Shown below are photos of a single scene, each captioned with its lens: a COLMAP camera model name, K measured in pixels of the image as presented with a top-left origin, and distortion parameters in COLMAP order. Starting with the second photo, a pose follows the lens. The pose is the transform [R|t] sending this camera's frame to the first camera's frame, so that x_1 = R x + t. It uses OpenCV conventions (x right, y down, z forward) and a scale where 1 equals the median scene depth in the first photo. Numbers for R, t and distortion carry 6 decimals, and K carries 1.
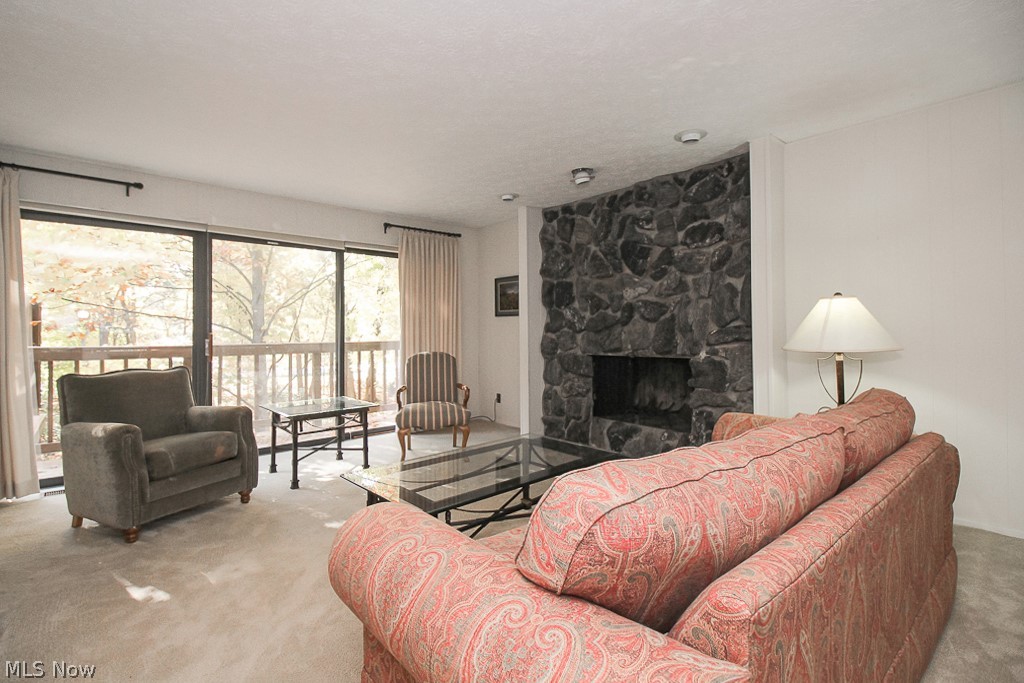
lens RADIAL K [[466.5, 0, 506.1], [0, 466.5, 327.8], [0, 0, 1]] dist [-0.000884, -0.008916]
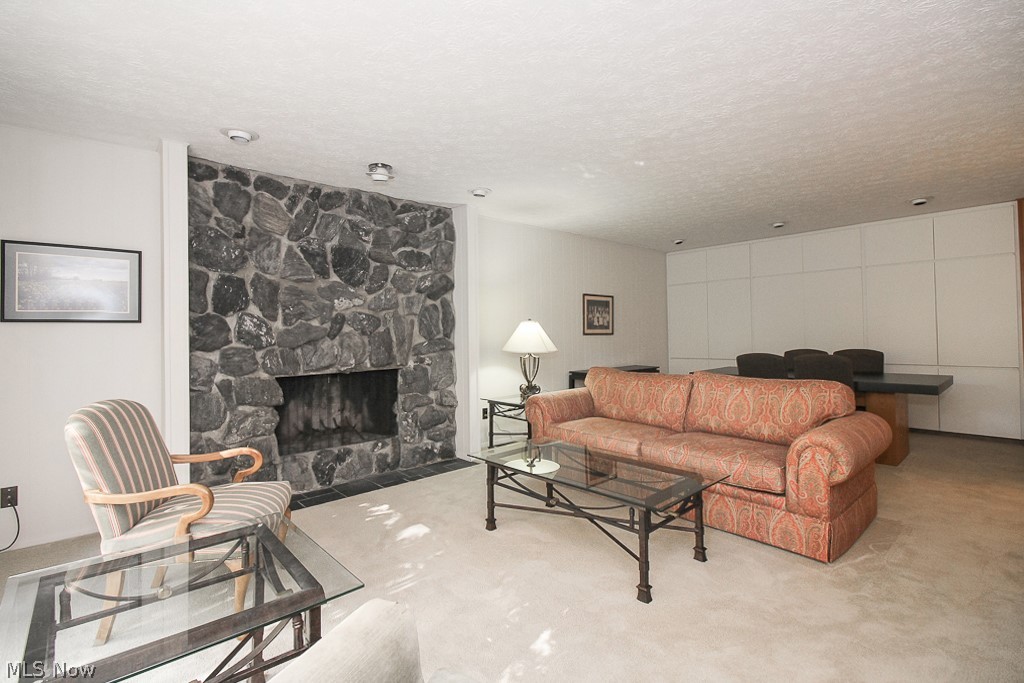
lens RADIAL K [[466.5, 0, 506.1], [0, 466.5, 327.8], [0, 0, 1]] dist [-0.000884, -0.008916]
pose [[-0.007315, 0.017812, 0.999815, -0.640800], [0.010179, 0.999791, -0.017737, -0.006895], [-0.999921, 0.010047, -0.007495, 0.670910]]
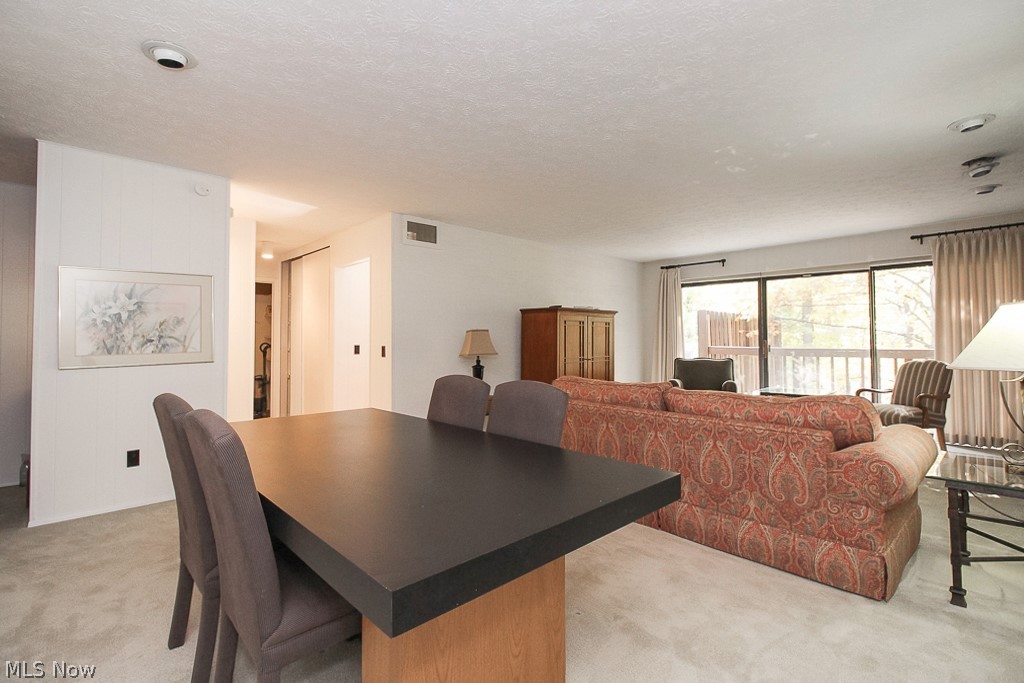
lens RADIAL K [[466.5, 0, 506.1], [0, 466.5, 327.8], [0, 0, 1]] dist [-0.000884, -0.008916]
pose [[0.042503, -0.026606, -0.998742, 0.845296], [0.008166, 0.999621, -0.026282, 0.003055], [0.999063, -0.007039, 0.042704, 0.039030]]
